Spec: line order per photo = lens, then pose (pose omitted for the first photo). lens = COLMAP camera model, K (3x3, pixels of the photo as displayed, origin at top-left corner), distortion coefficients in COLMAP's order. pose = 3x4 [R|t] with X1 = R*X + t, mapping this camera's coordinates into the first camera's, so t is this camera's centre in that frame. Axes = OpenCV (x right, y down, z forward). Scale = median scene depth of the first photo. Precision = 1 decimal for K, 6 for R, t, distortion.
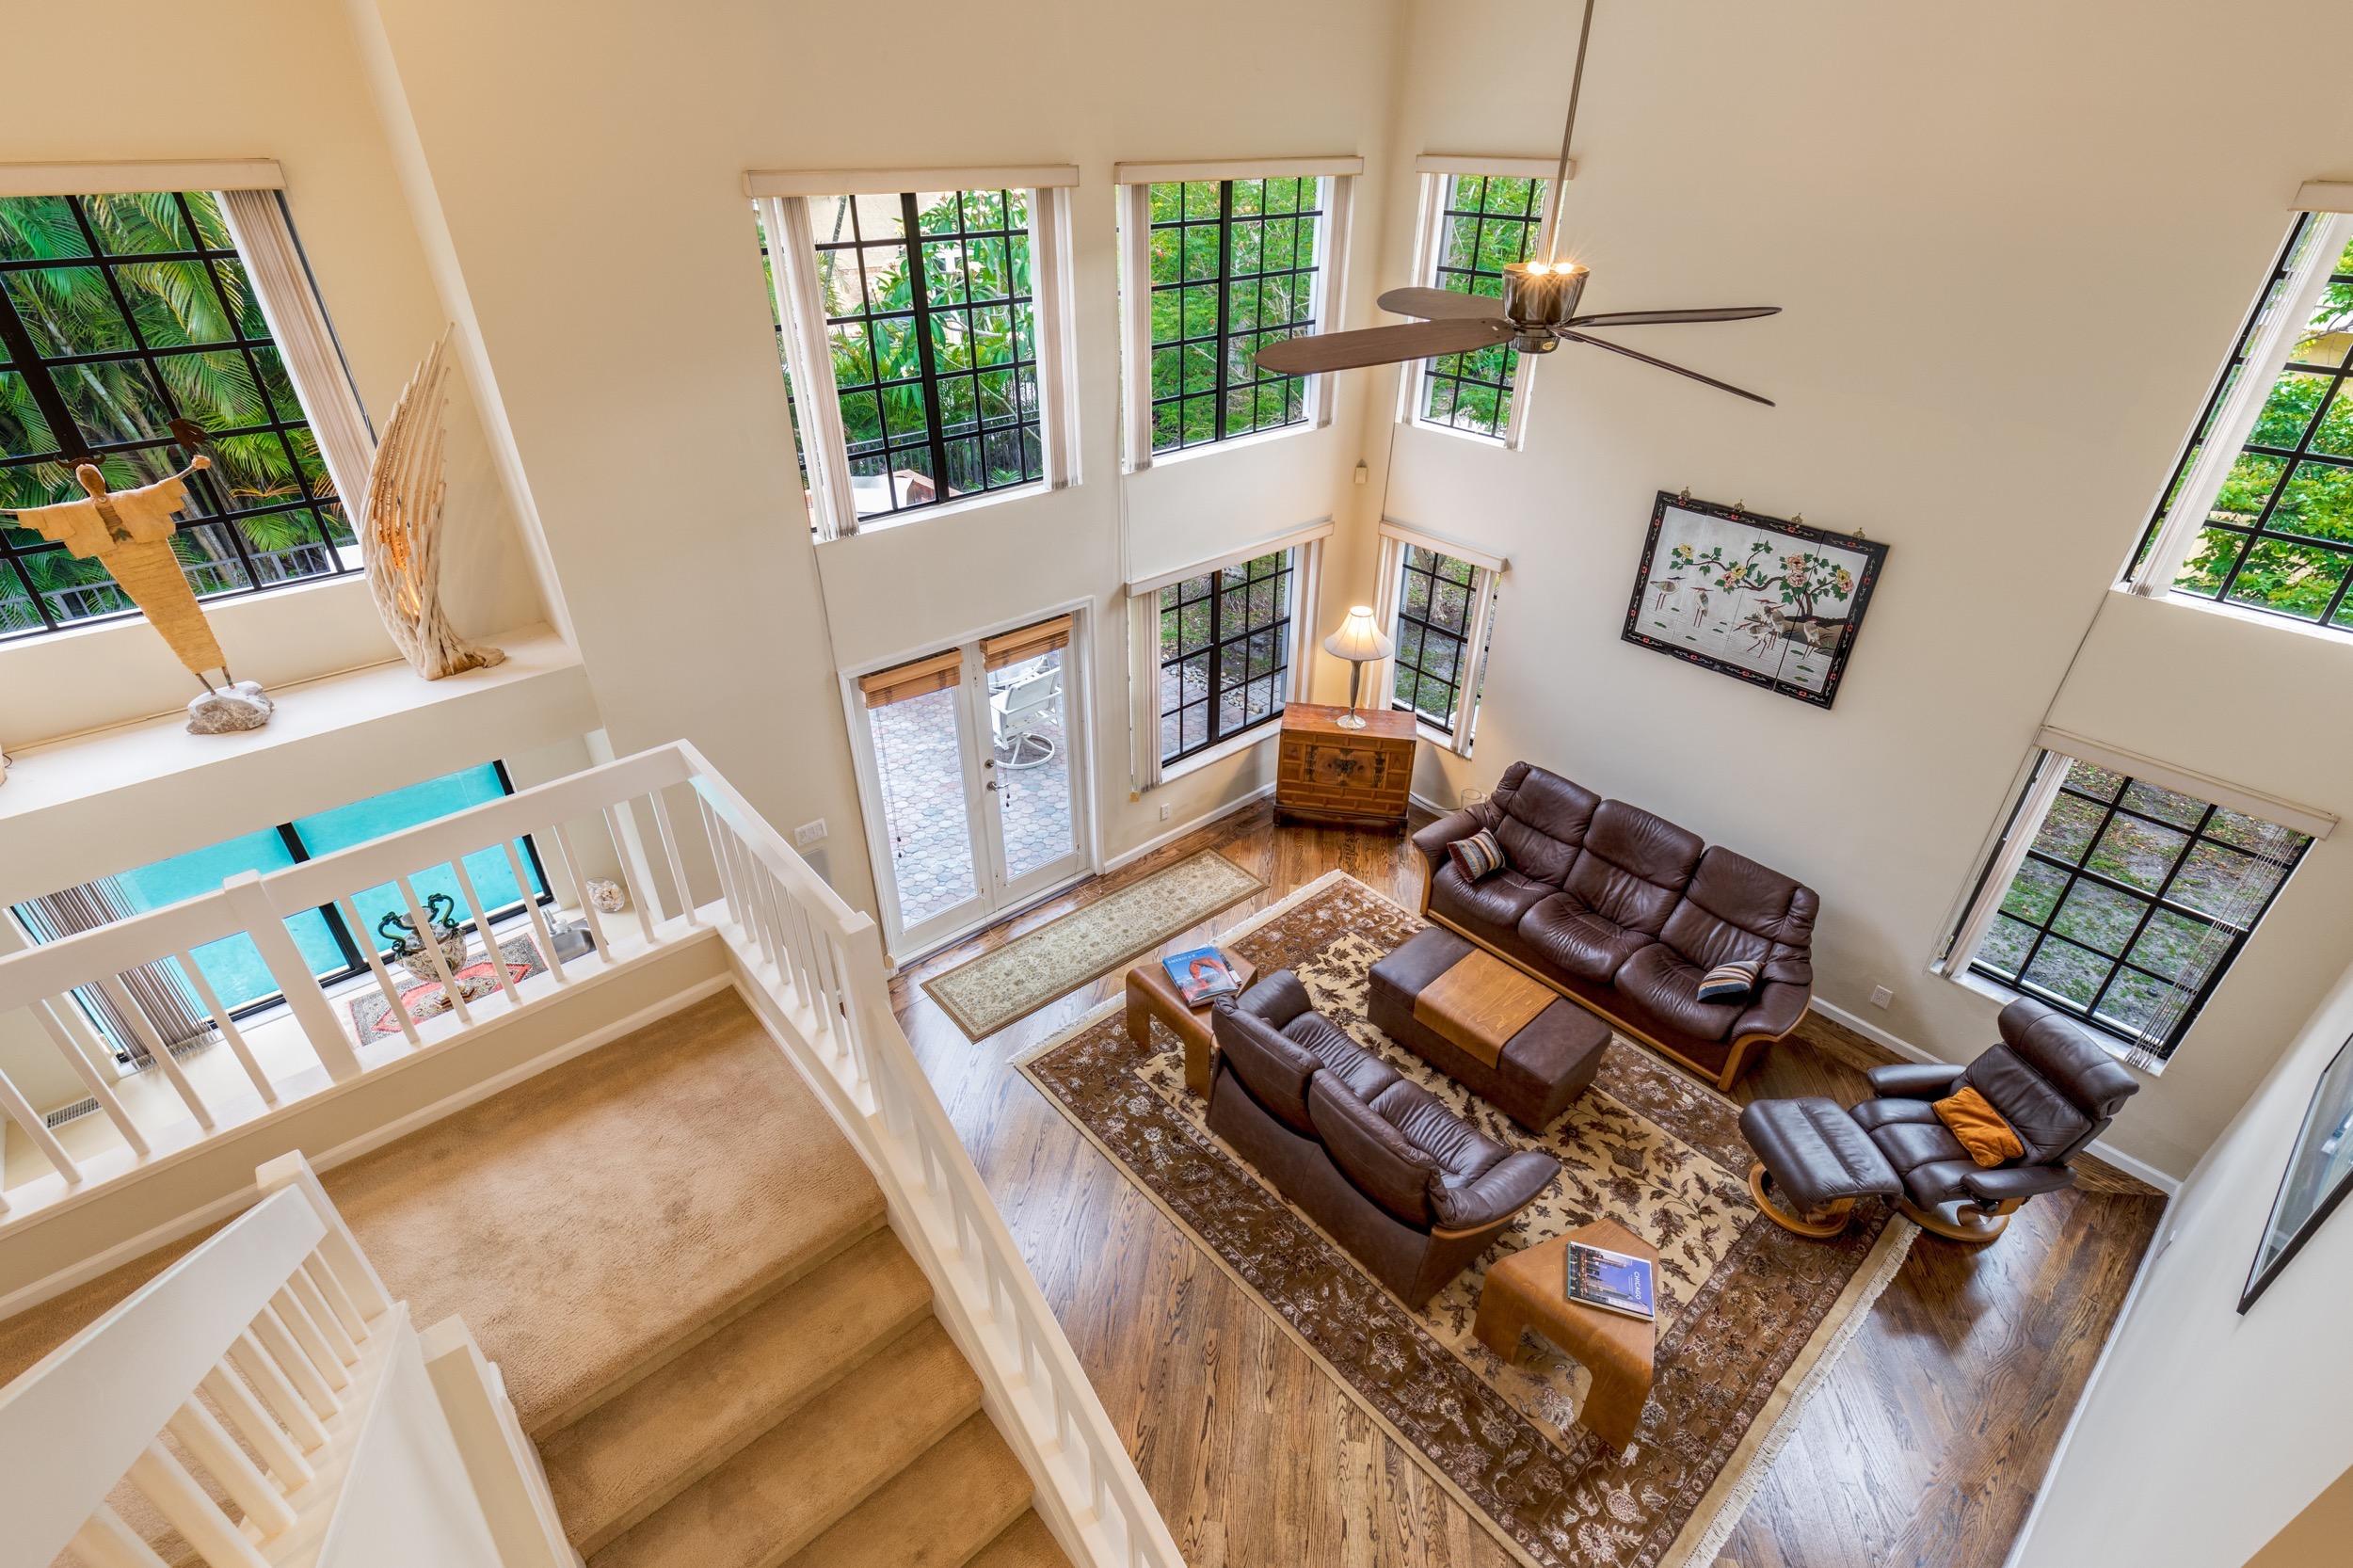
lens RADIAL K [[1068.2, 0, 1166.7], [0, 1068.2, 779.6], [0, 0, 1]] dist [0.001630, 0.000057]
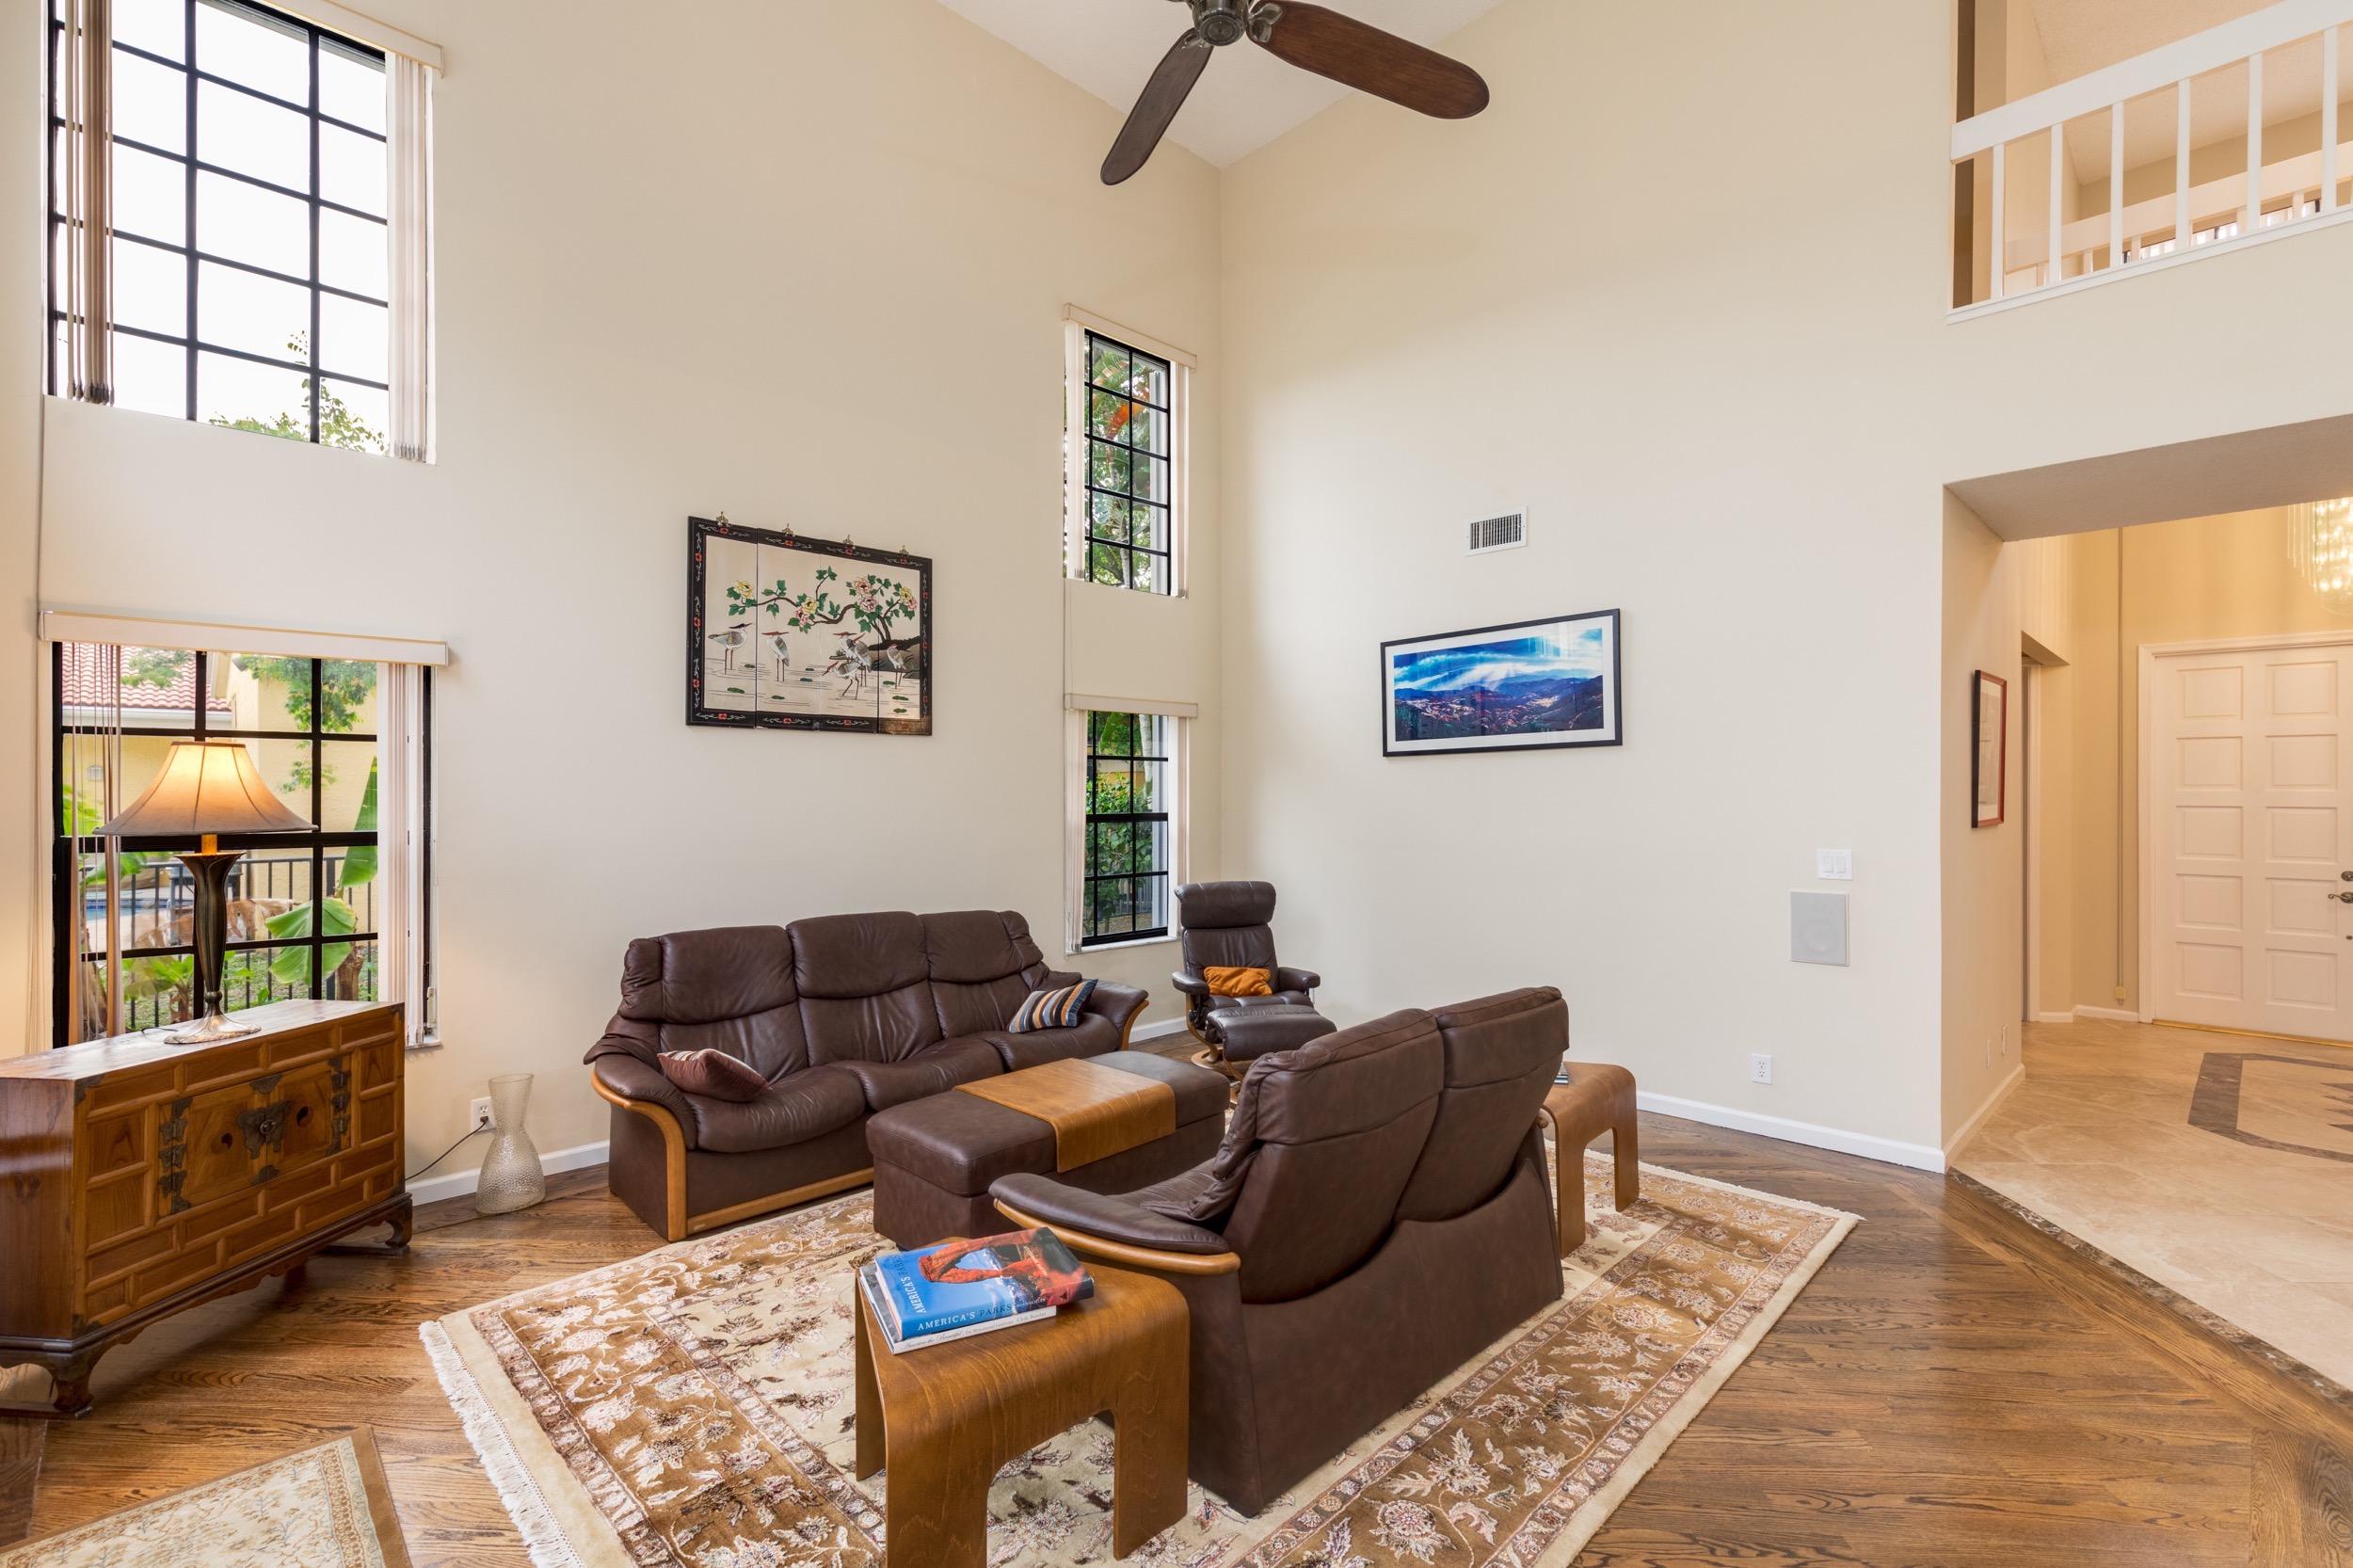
lens RADIAL K [[1068.2, 0, 1170.1], [0, 1068.2, 798.3], [0, 0, 1]] dist [0.001630, 0.000057]
pose [[-0.070077, 0.002502, 0.997538, -0.352543], [0.519417, 0.853830, 0.034347, 0.061656], [-0.851643, 0.520545, -0.061133, 0.893543]]
